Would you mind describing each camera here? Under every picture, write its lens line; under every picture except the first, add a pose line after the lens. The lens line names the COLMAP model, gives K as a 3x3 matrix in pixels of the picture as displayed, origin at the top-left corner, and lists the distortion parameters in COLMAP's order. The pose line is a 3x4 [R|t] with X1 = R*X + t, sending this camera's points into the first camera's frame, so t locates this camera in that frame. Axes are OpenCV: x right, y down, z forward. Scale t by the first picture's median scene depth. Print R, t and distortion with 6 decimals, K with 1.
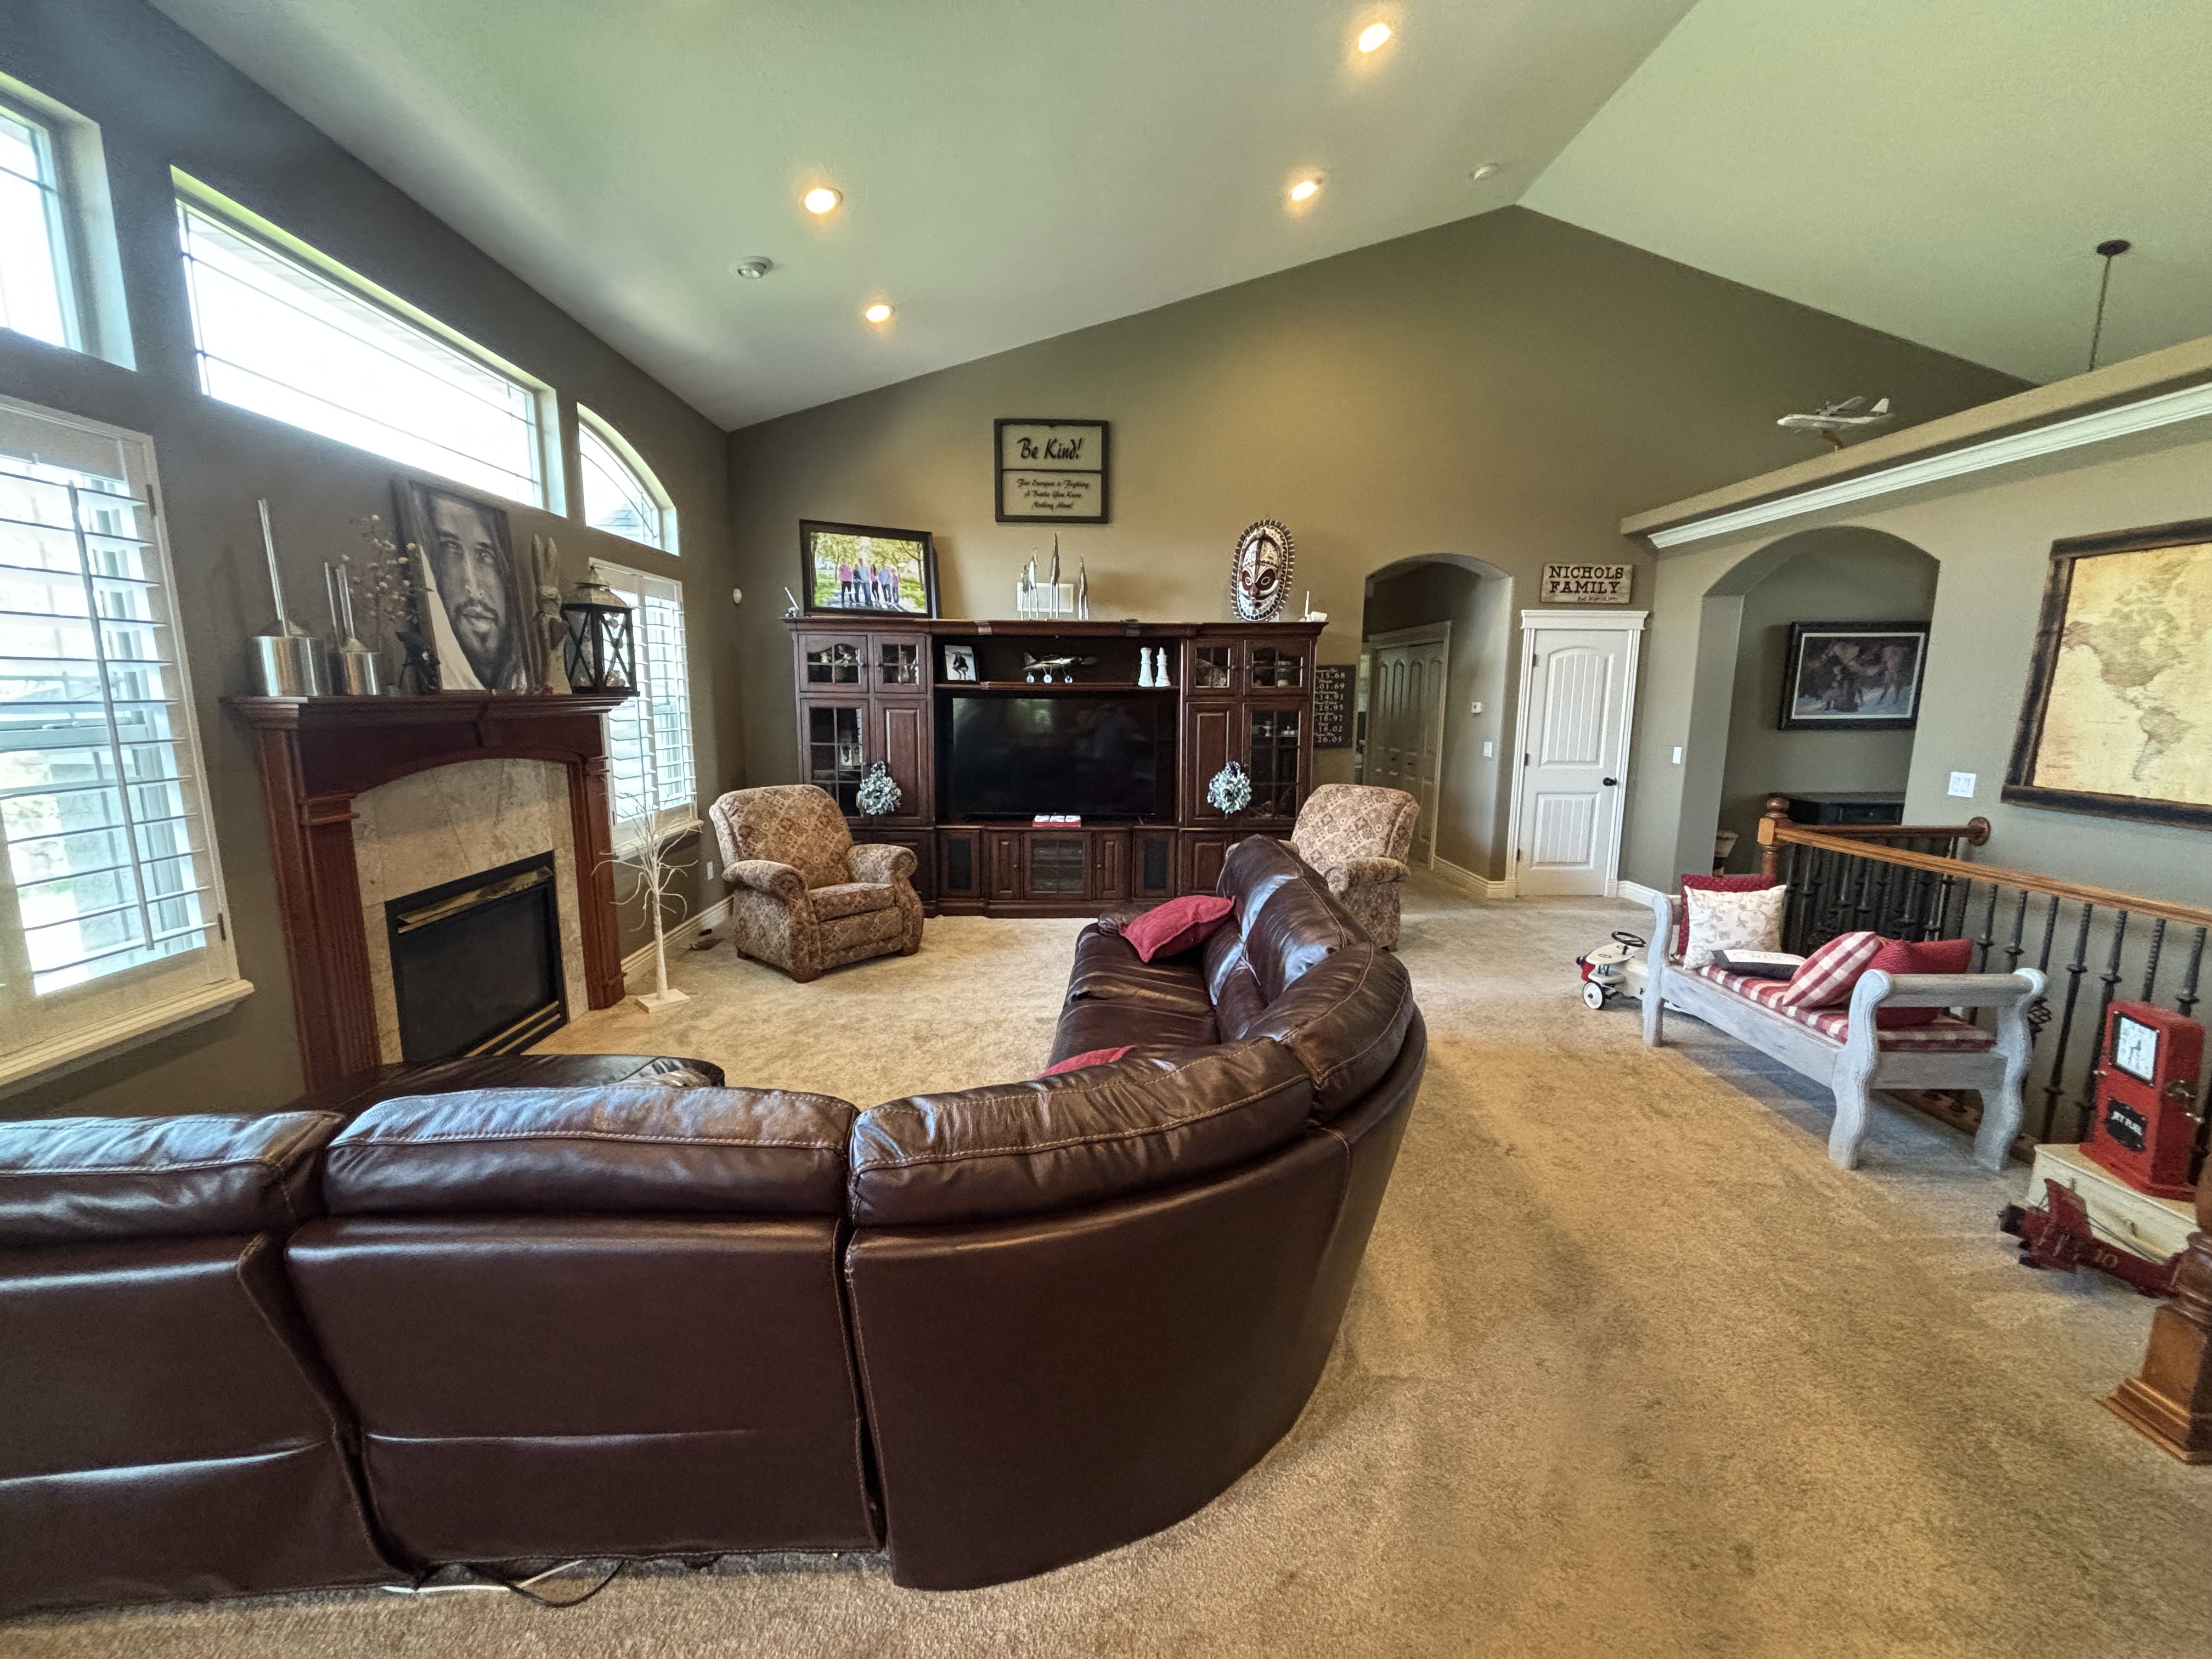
lens RADIAL K [[893.4, 0, 1099.6], [0, 893.4, 825.5], [0, 0, 1]] dist [0.002000, -0.000635]
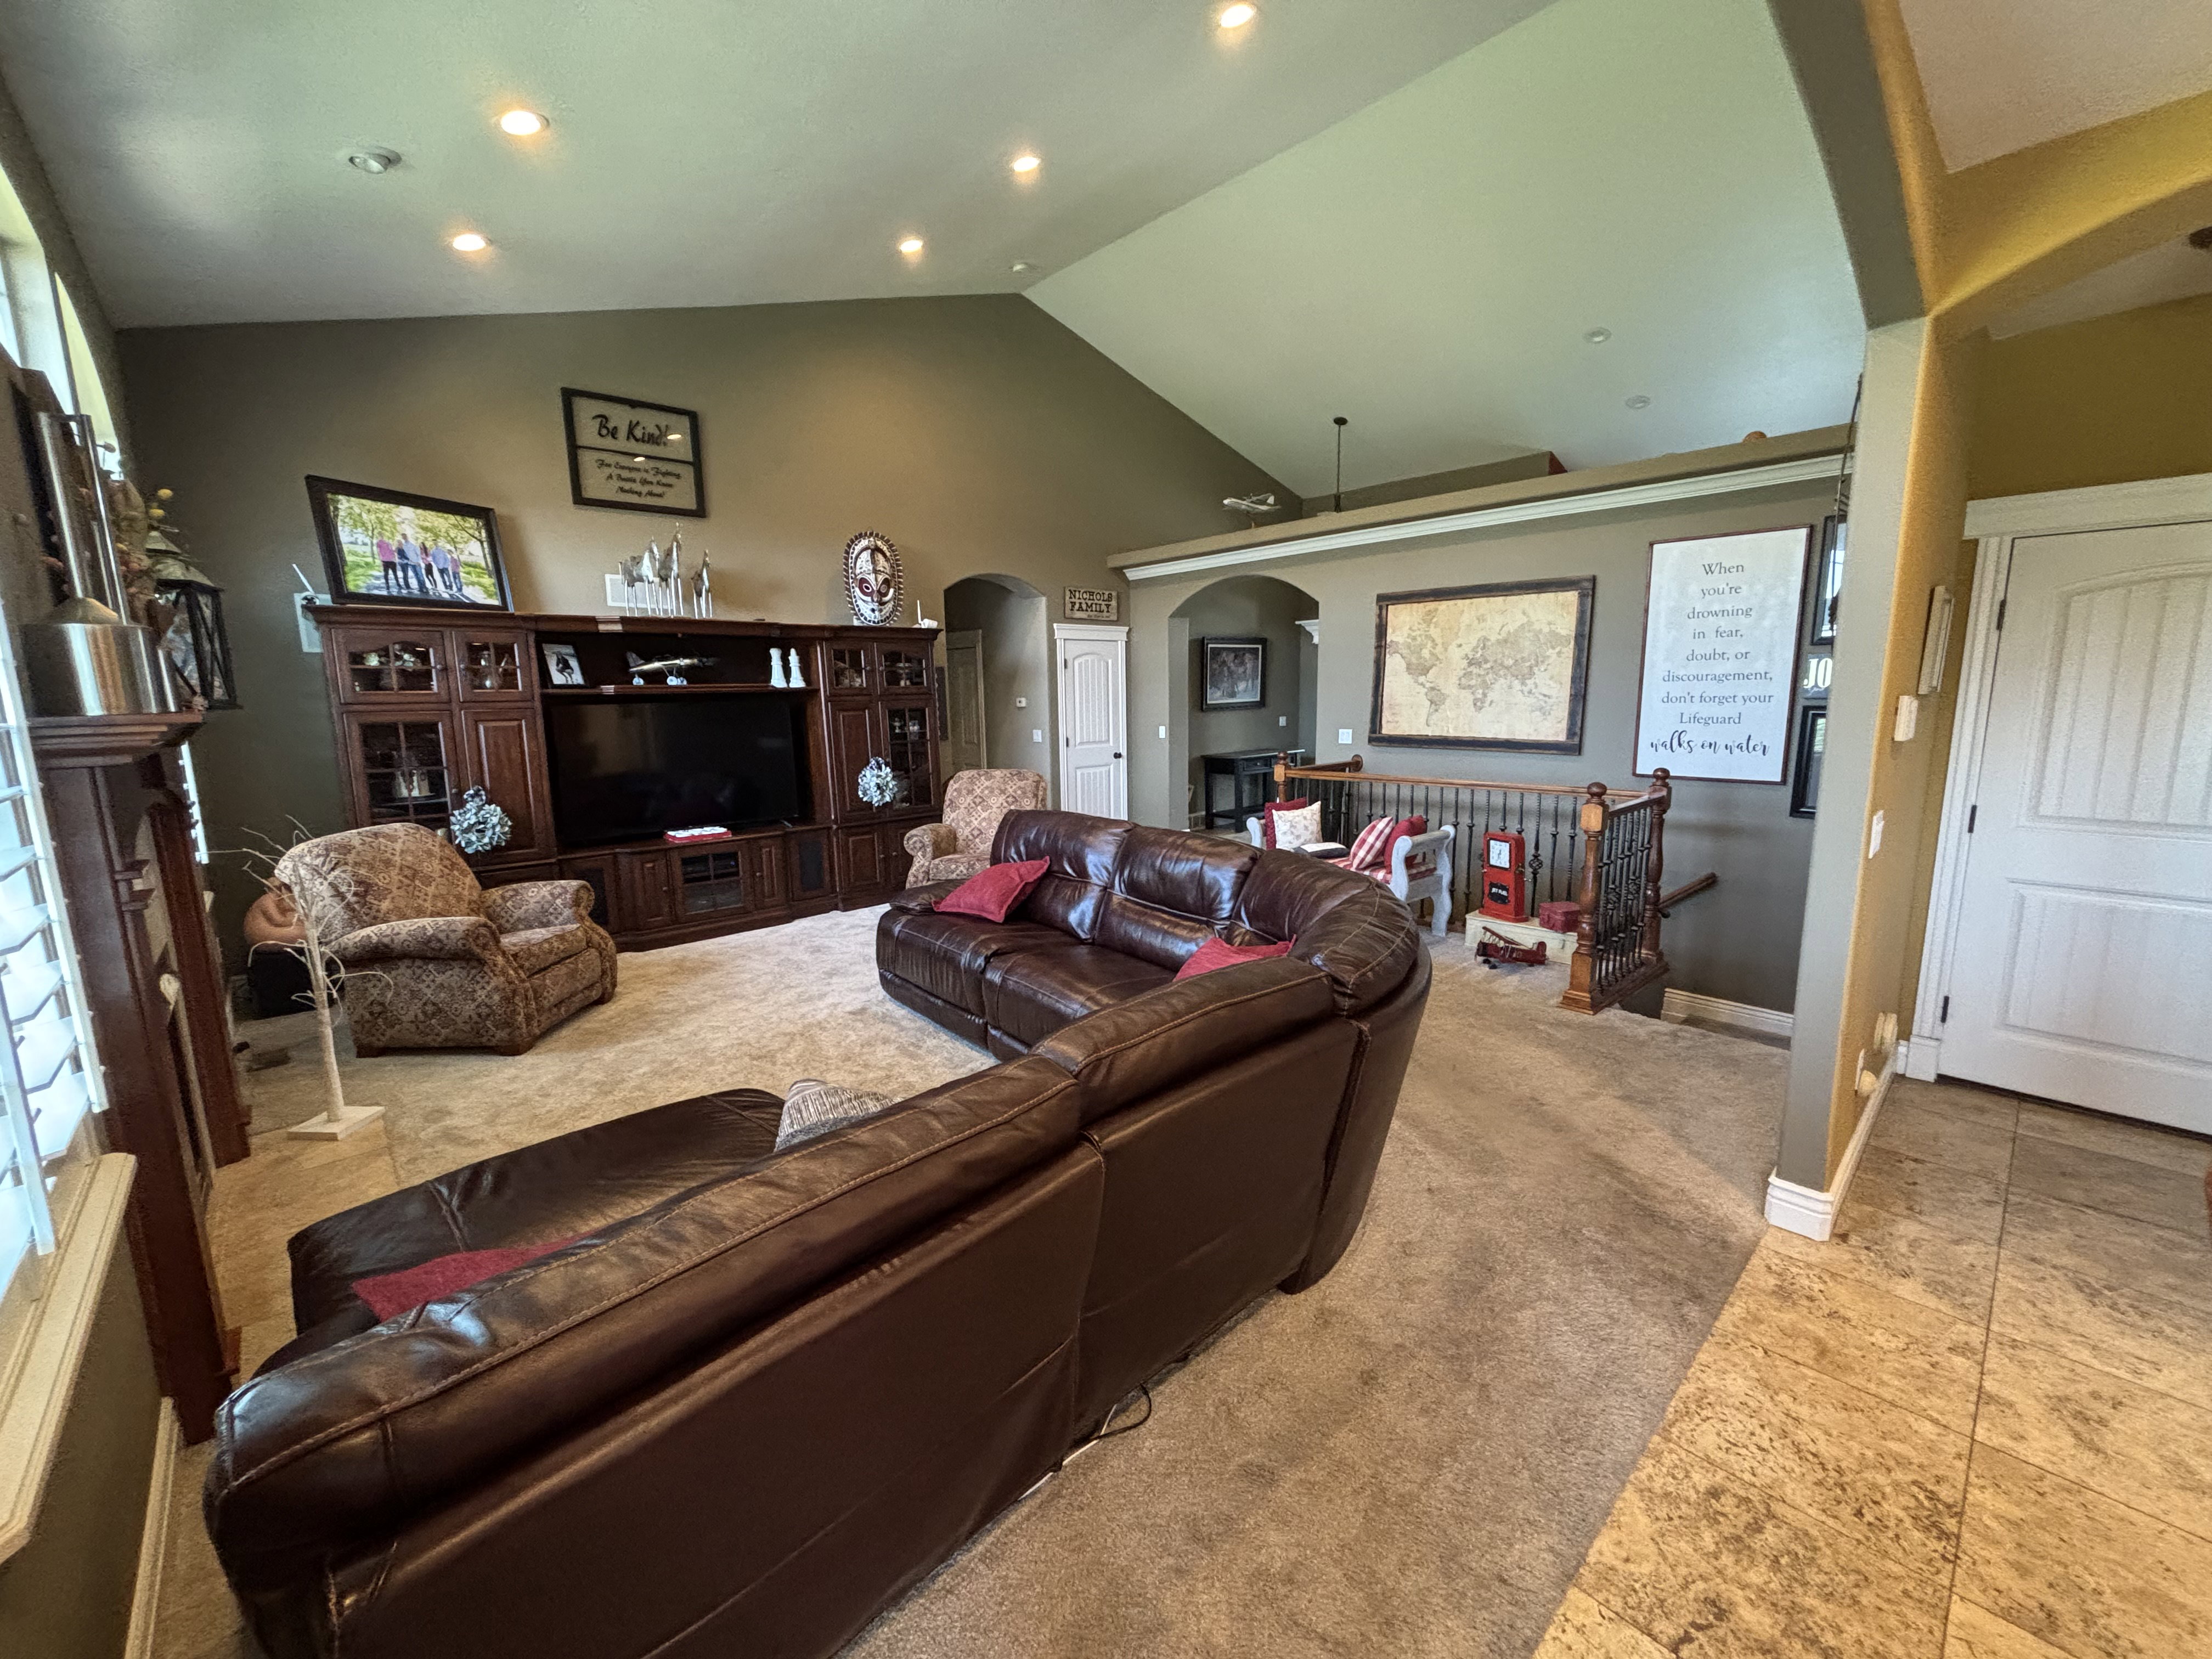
lens RADIAL K [[893.4, 0, 1106.2], [0, 893.4, 827.6], [0, 0, 1]] dist [0.002000, -0.000635]
pose [[0.756973, -0.118789, 0.642558, -0.345190], [0.120302, 0.991864, 0.041642, 0.000063], [-0.642277, 0.045779, 0.765104, 0.012453]]
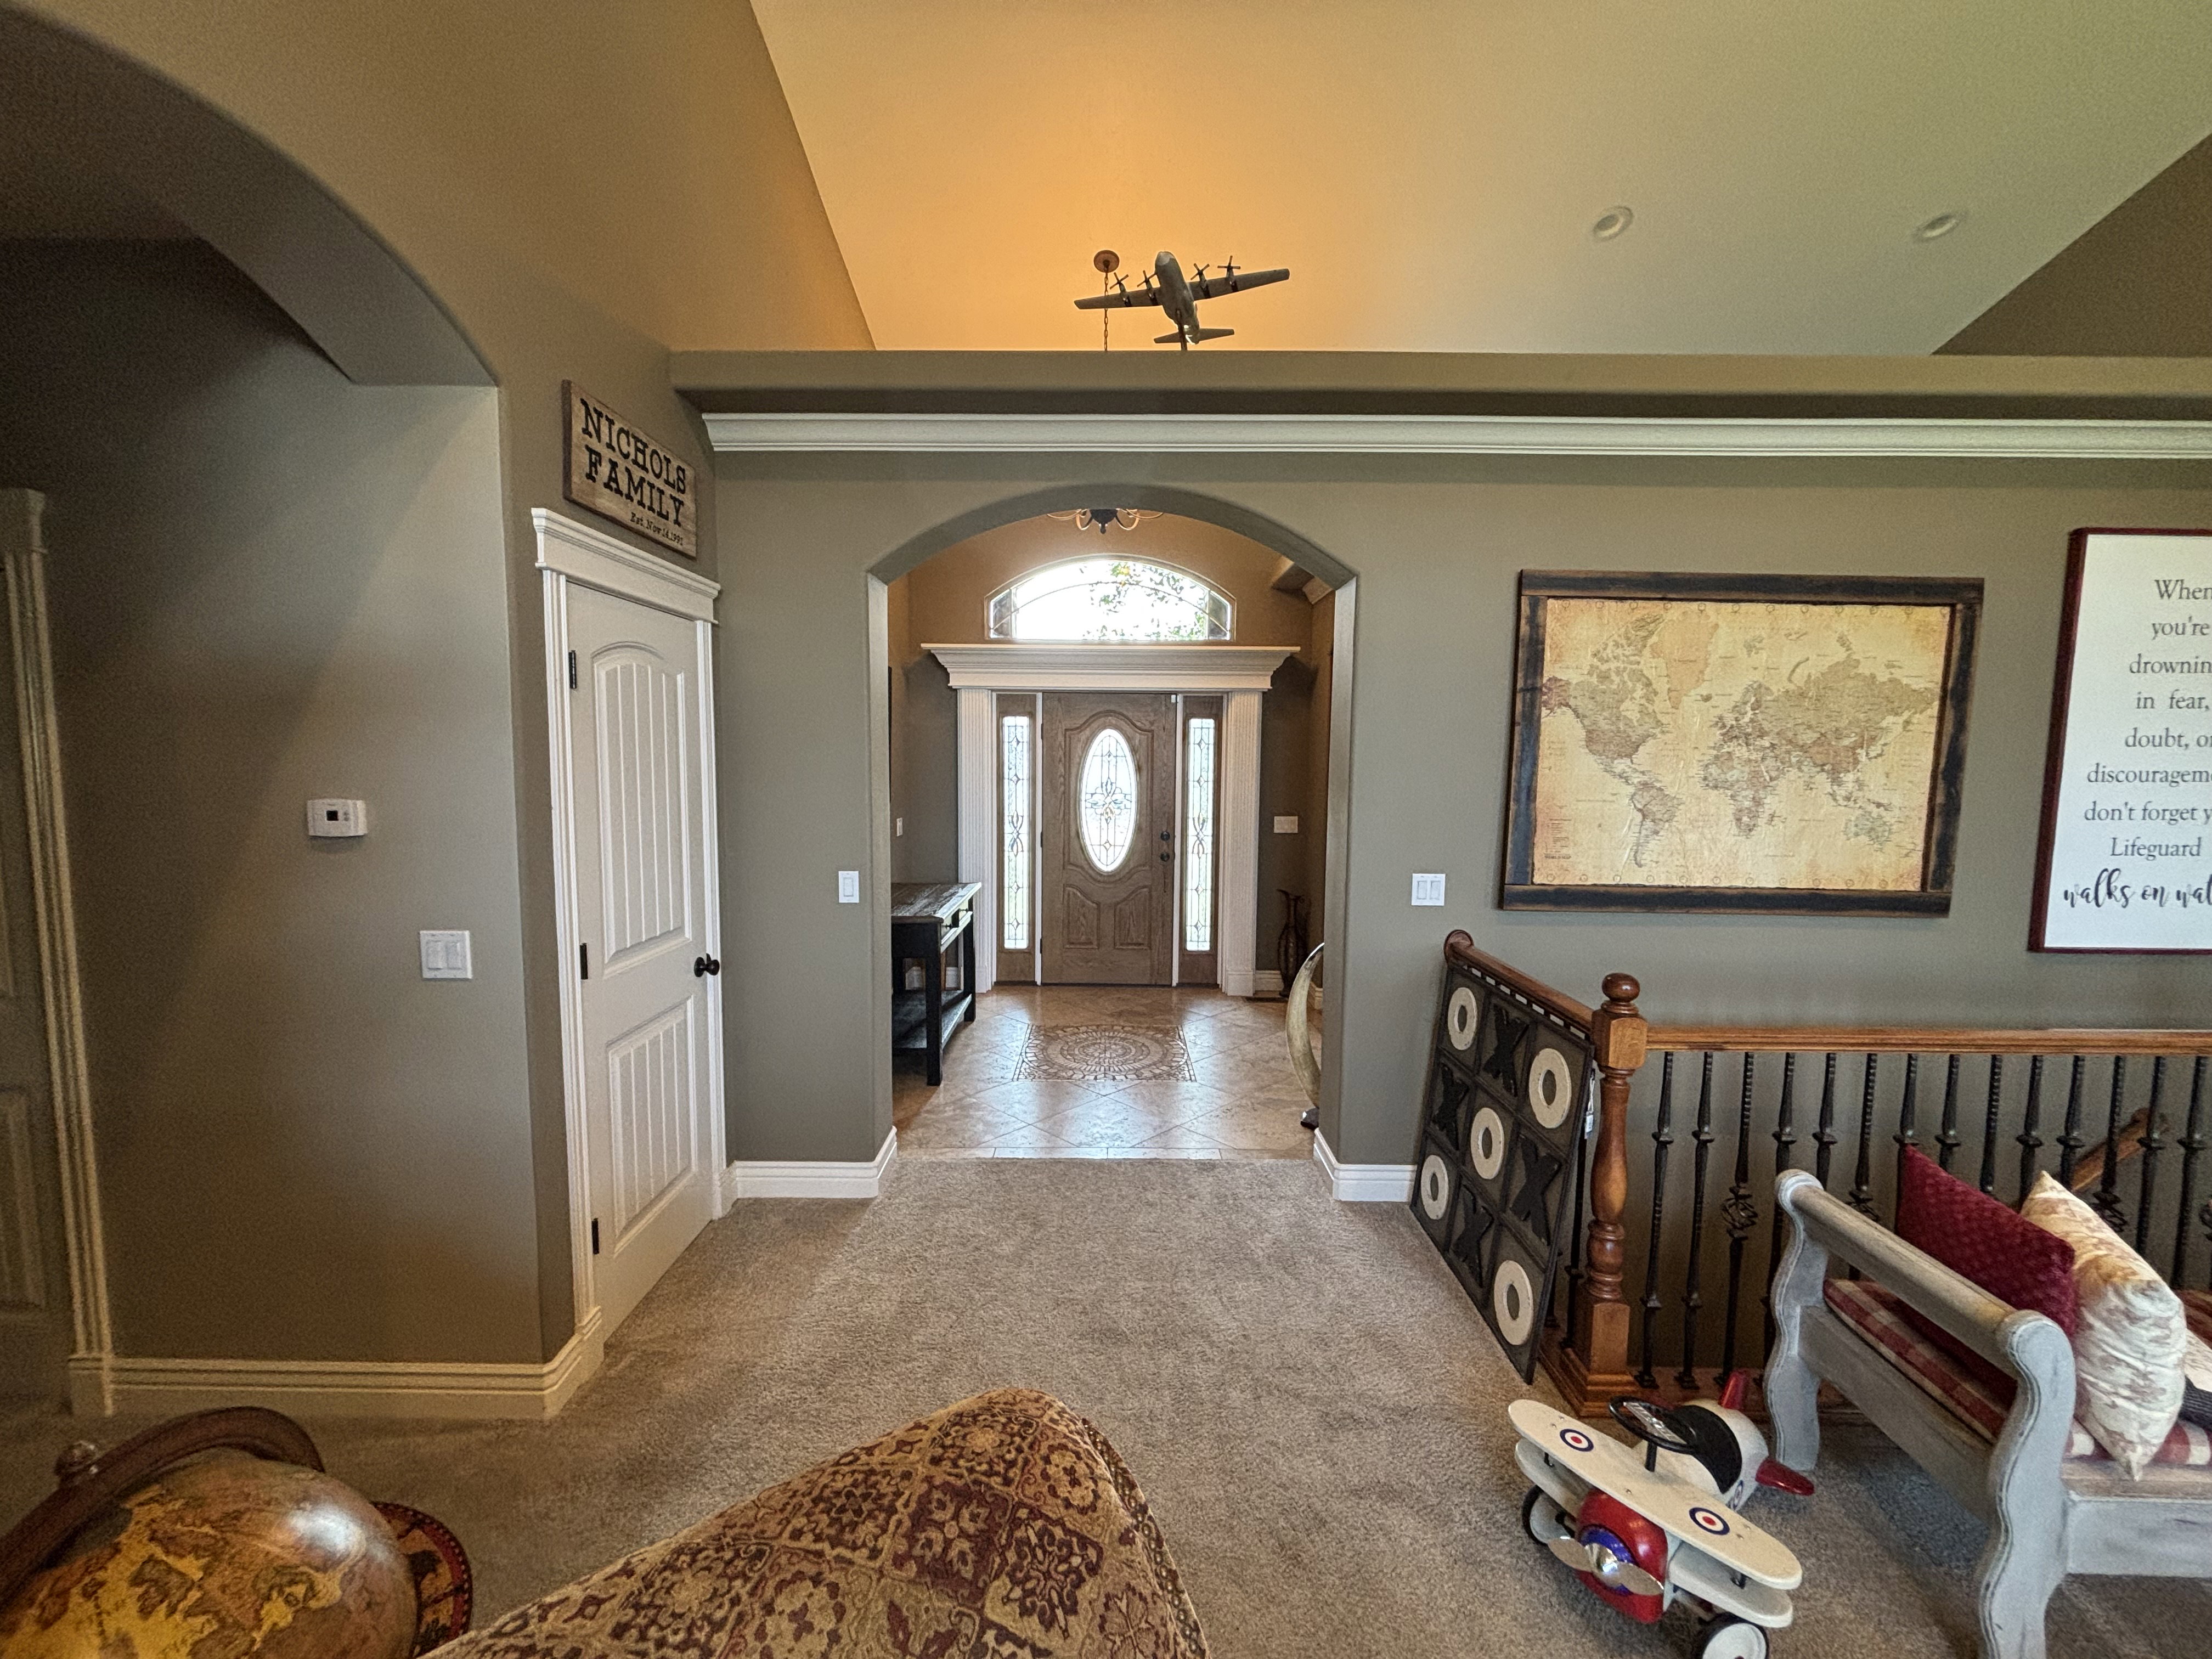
lens RADIAL K [[893.4, 0, 1113.3], [0, 893.4, 835.3], [0, 0, 1]] dist [0.002000, -0.000635]
pose [[0.035593, -0.092219, 0.995102, 0.173796], [0.143021, 0.985954, 0.086256, -0.139191], [-0.989079, 0.139251, 0.048282, 0.892593]]
